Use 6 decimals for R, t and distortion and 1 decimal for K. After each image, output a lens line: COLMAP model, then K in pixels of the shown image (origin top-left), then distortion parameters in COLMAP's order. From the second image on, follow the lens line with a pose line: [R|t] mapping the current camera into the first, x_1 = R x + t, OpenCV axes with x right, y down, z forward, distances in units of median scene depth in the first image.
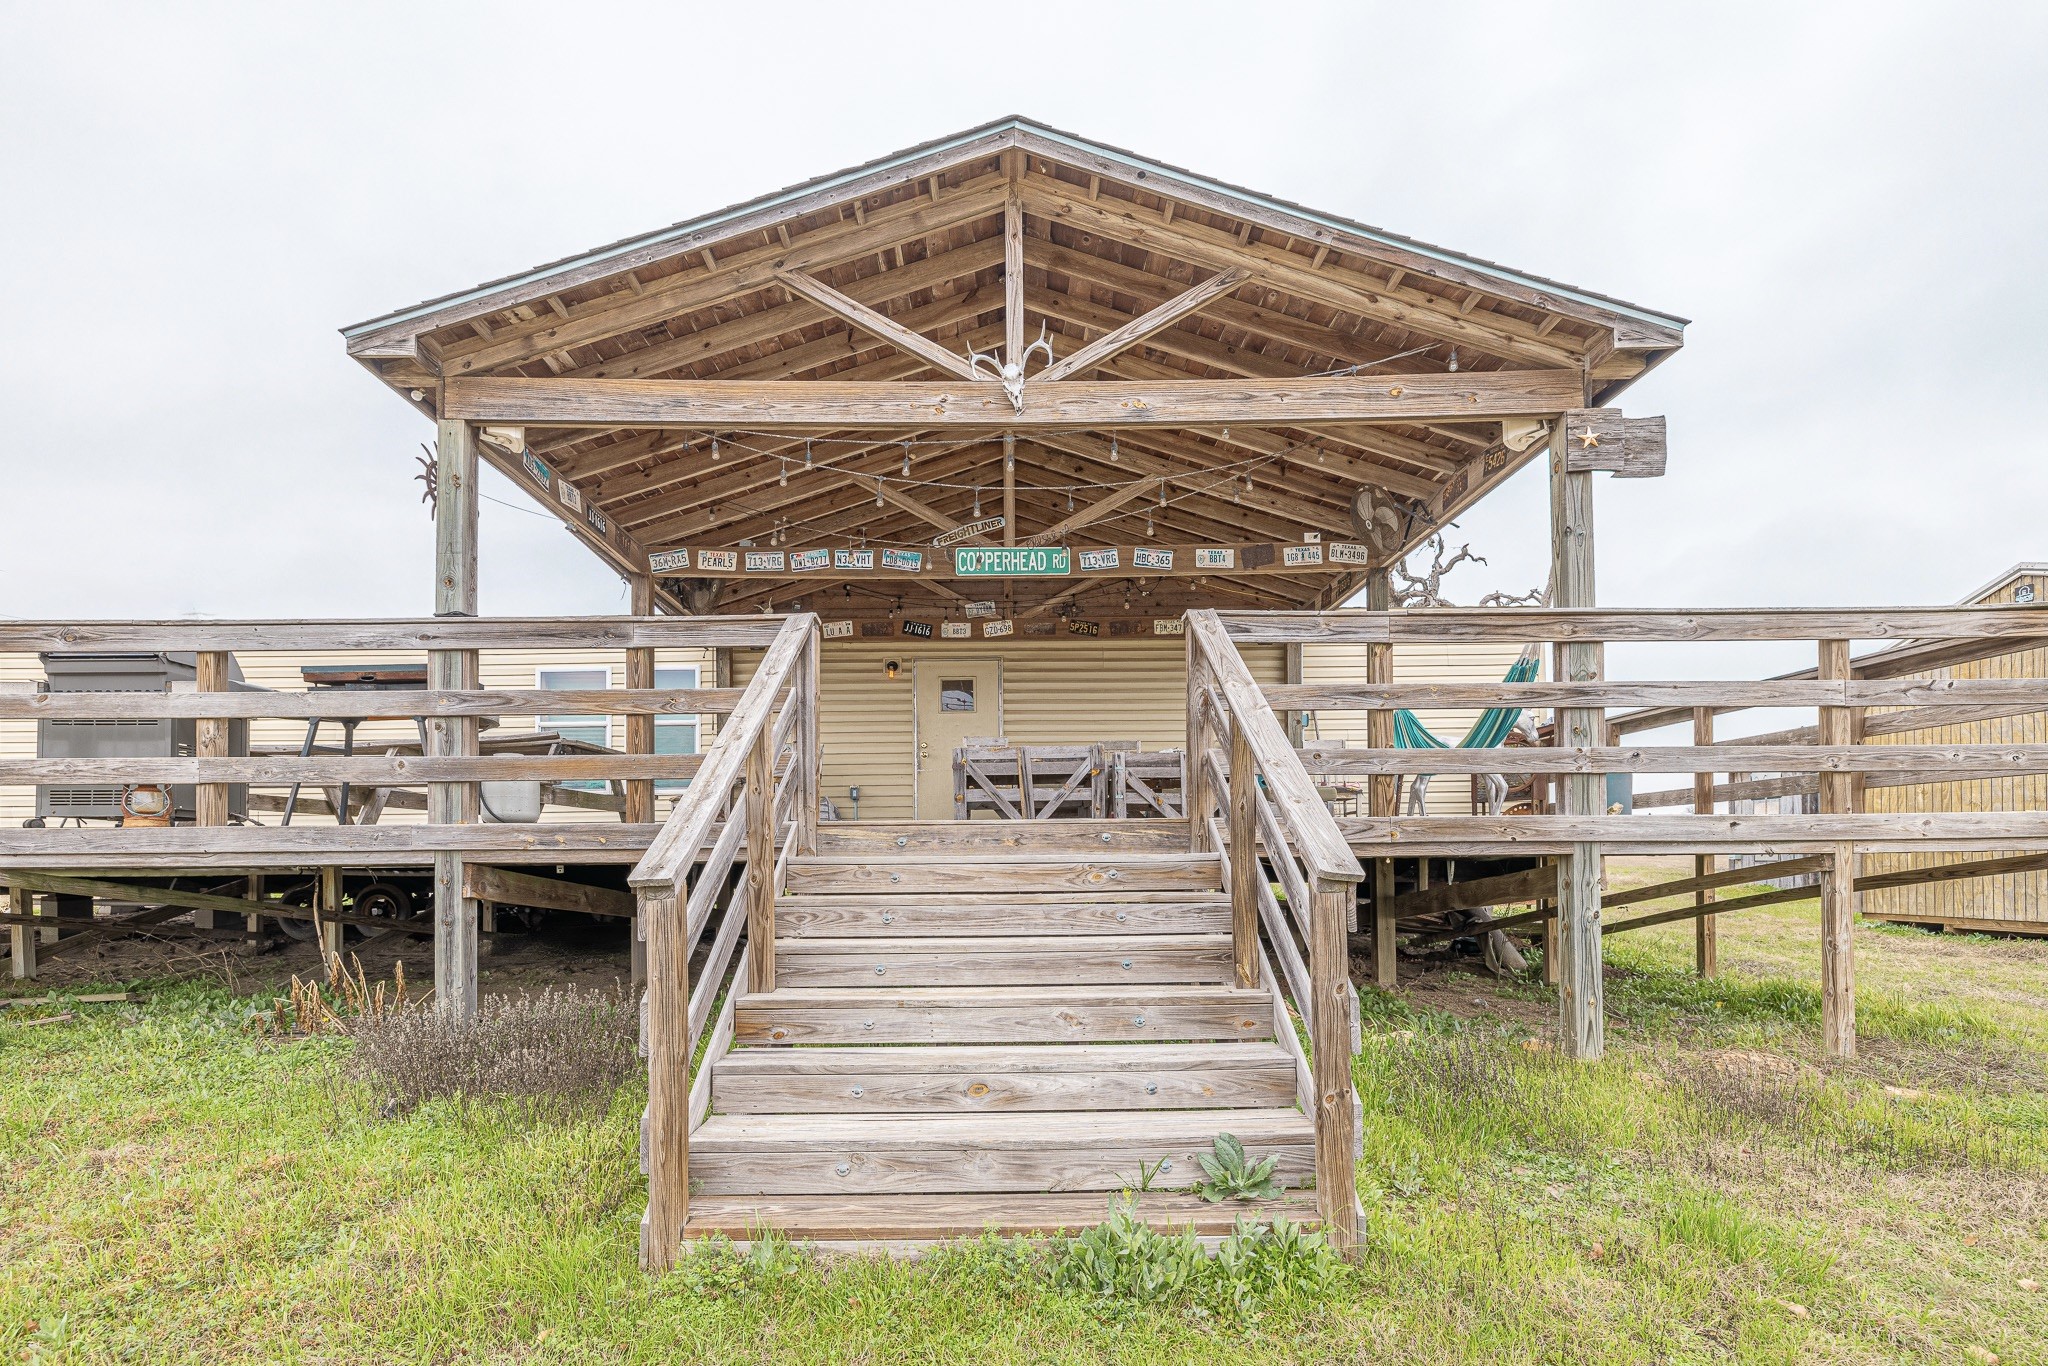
lens RADIAL K [[876.5, 0, 945.9], [0, 876.5, 821.4], [0, 0, 1]] dist [0.002208, -0.000601]
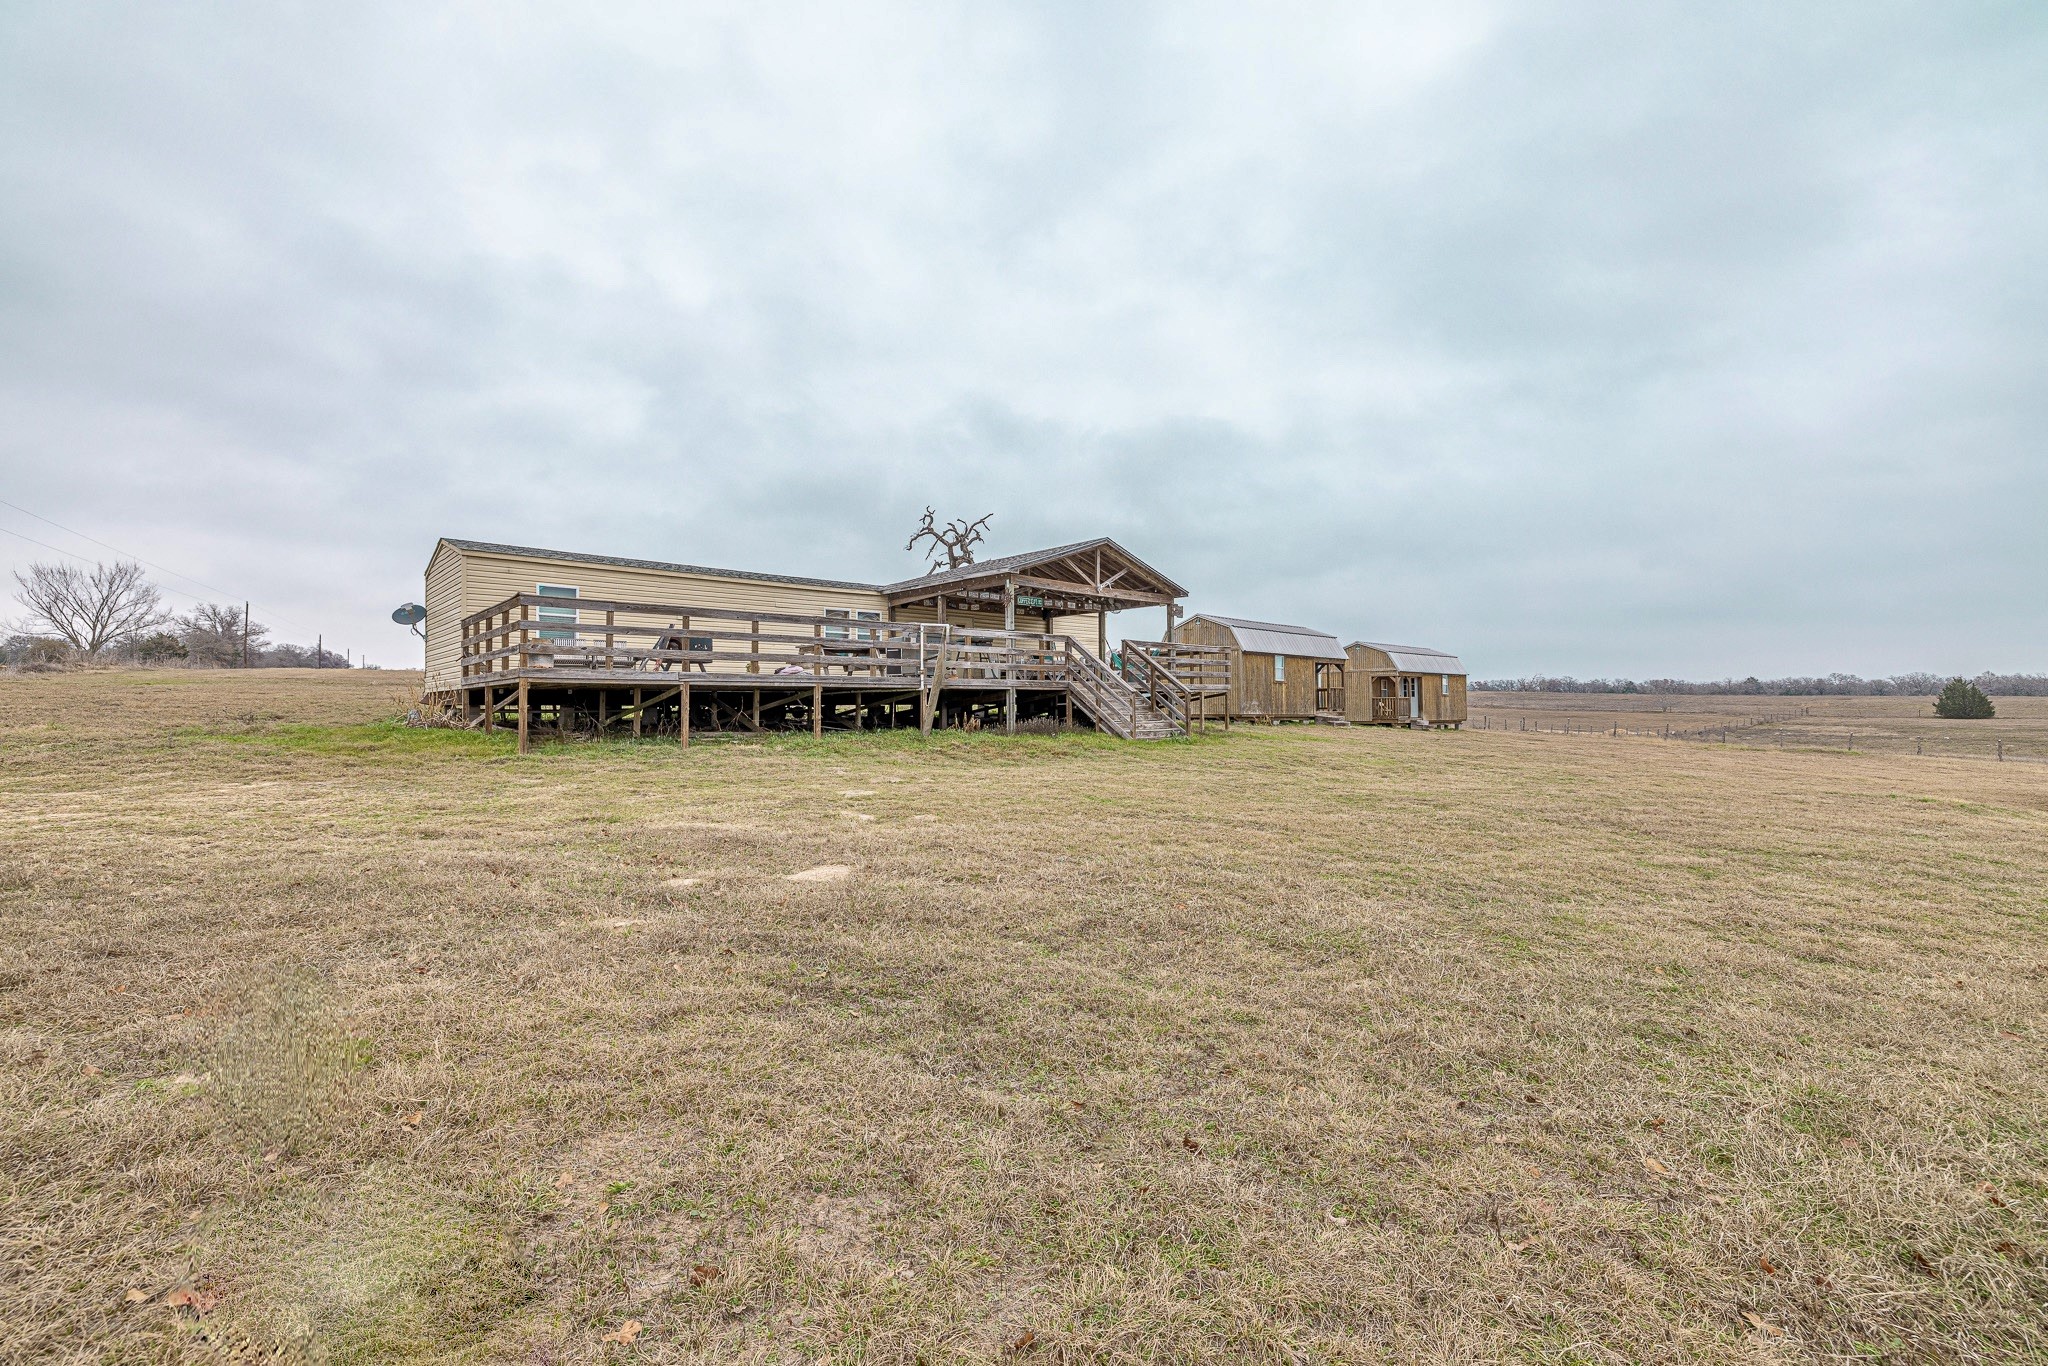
lens RADIAL K [[876.5, 0, 1023.1], [0, 876.5, 684.6], [0, 0, 1]] dist [0.002208, -0.000601]
pose [[0.673118, 0.018091, 0.739314, -3.399588], [-0.033925, 0.999404, 0.006432, -0.005693], [-0.738757, -0.029411, 0.673330, -1.710465]]
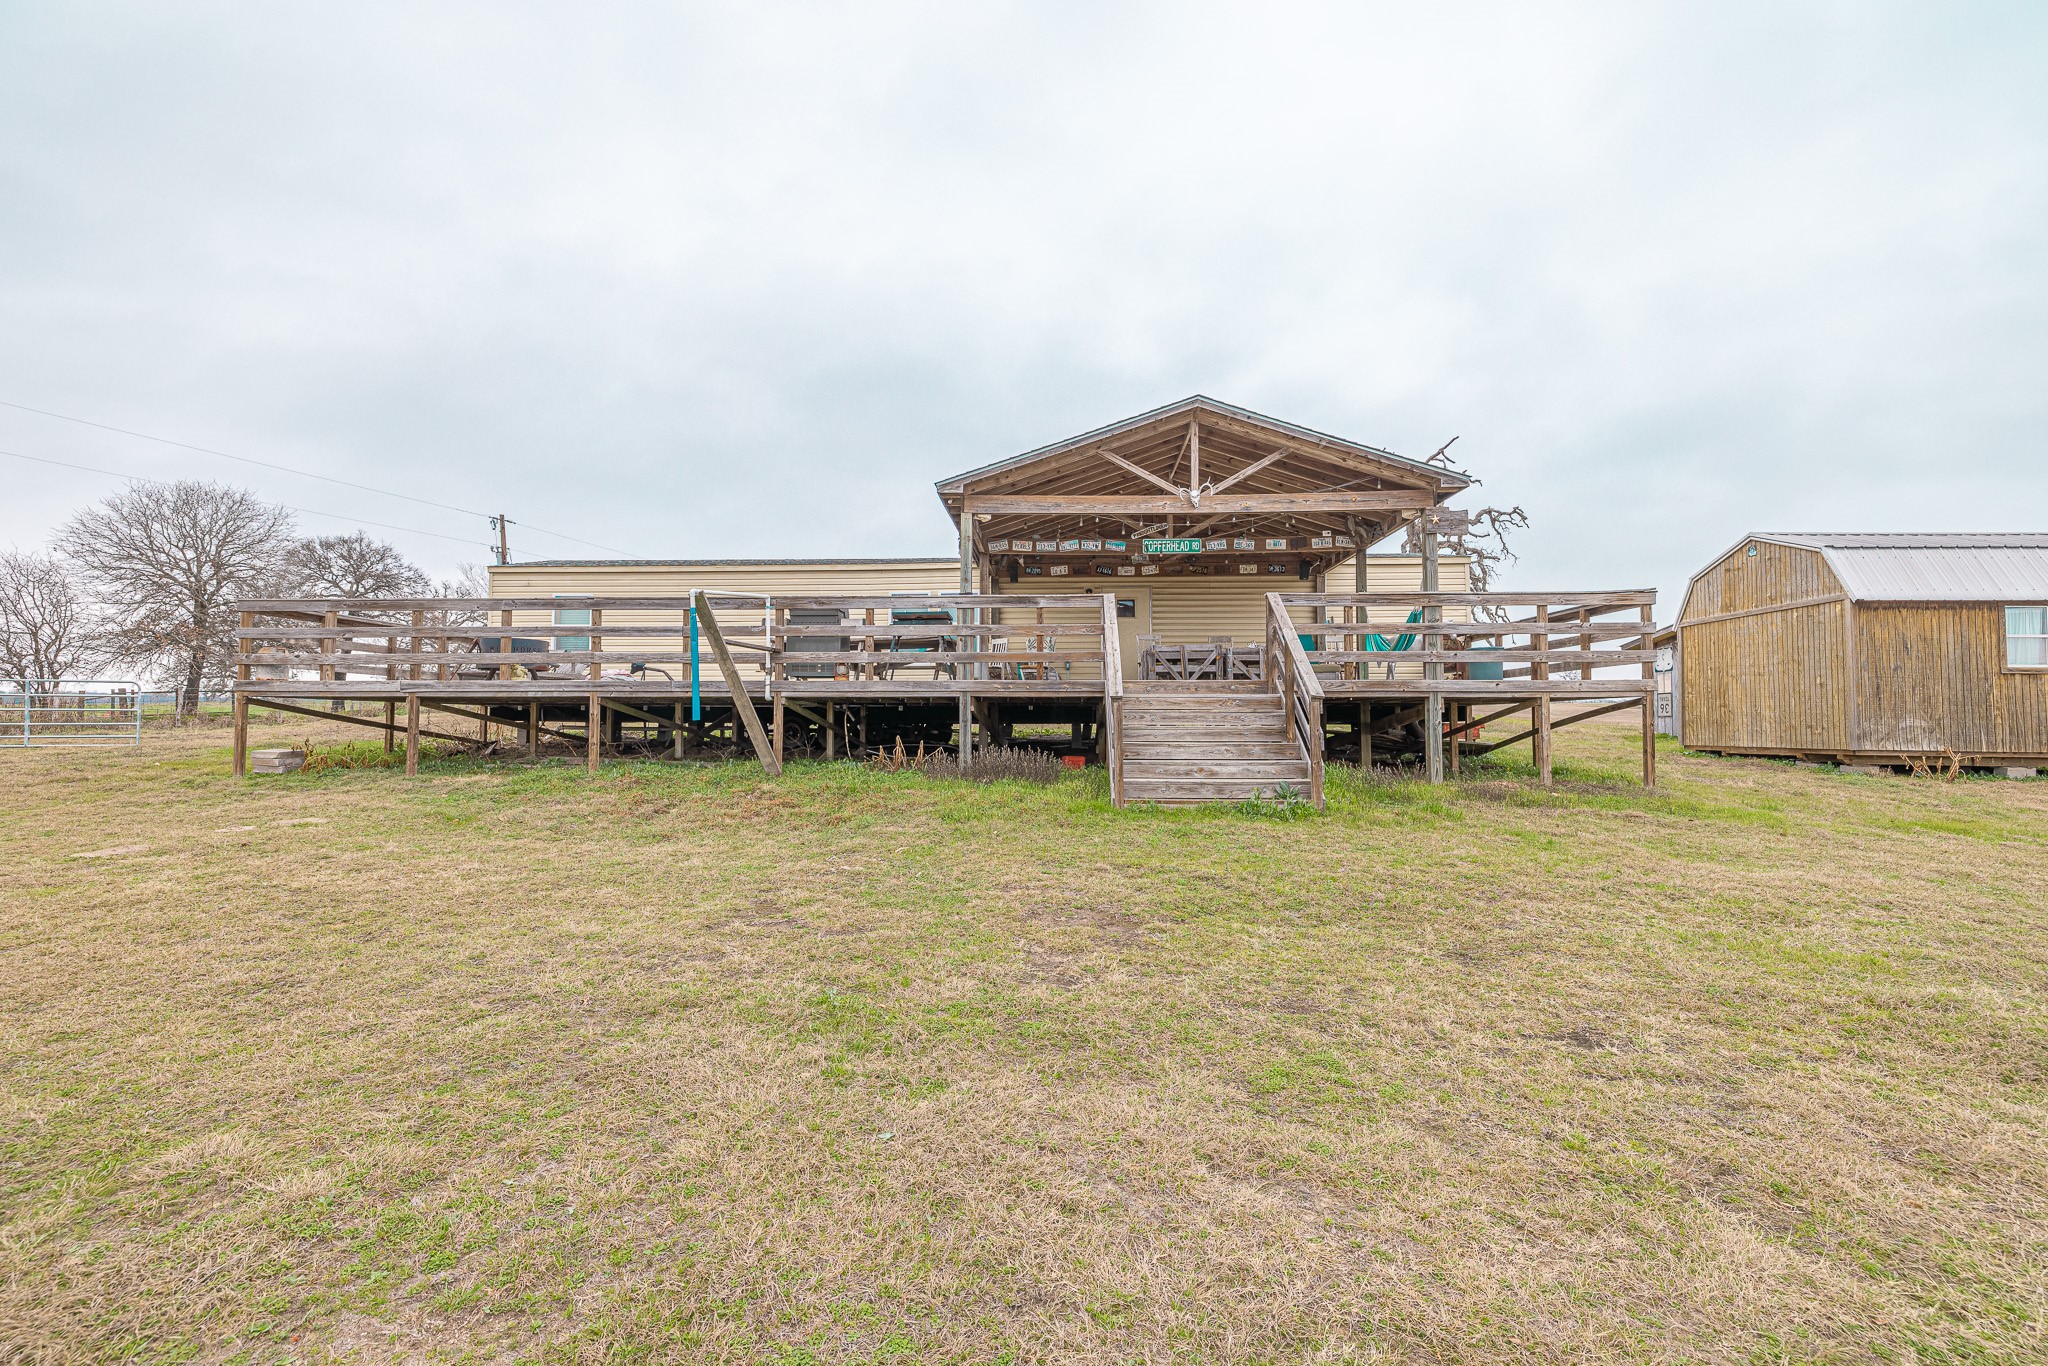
lens RADIAL K [[876.5, 0, 1025.9], [0, 876.5, 670.1], [0, 0, 1]] dist [0.002208, -0.000601]
pose [[0.999448, 0.008151, 0.032216, -0.421094], [-0.007614, 0.999831, -0.016759, 0.013293], [-0.032347, 0.016505, 0.999340, -1.257200]]
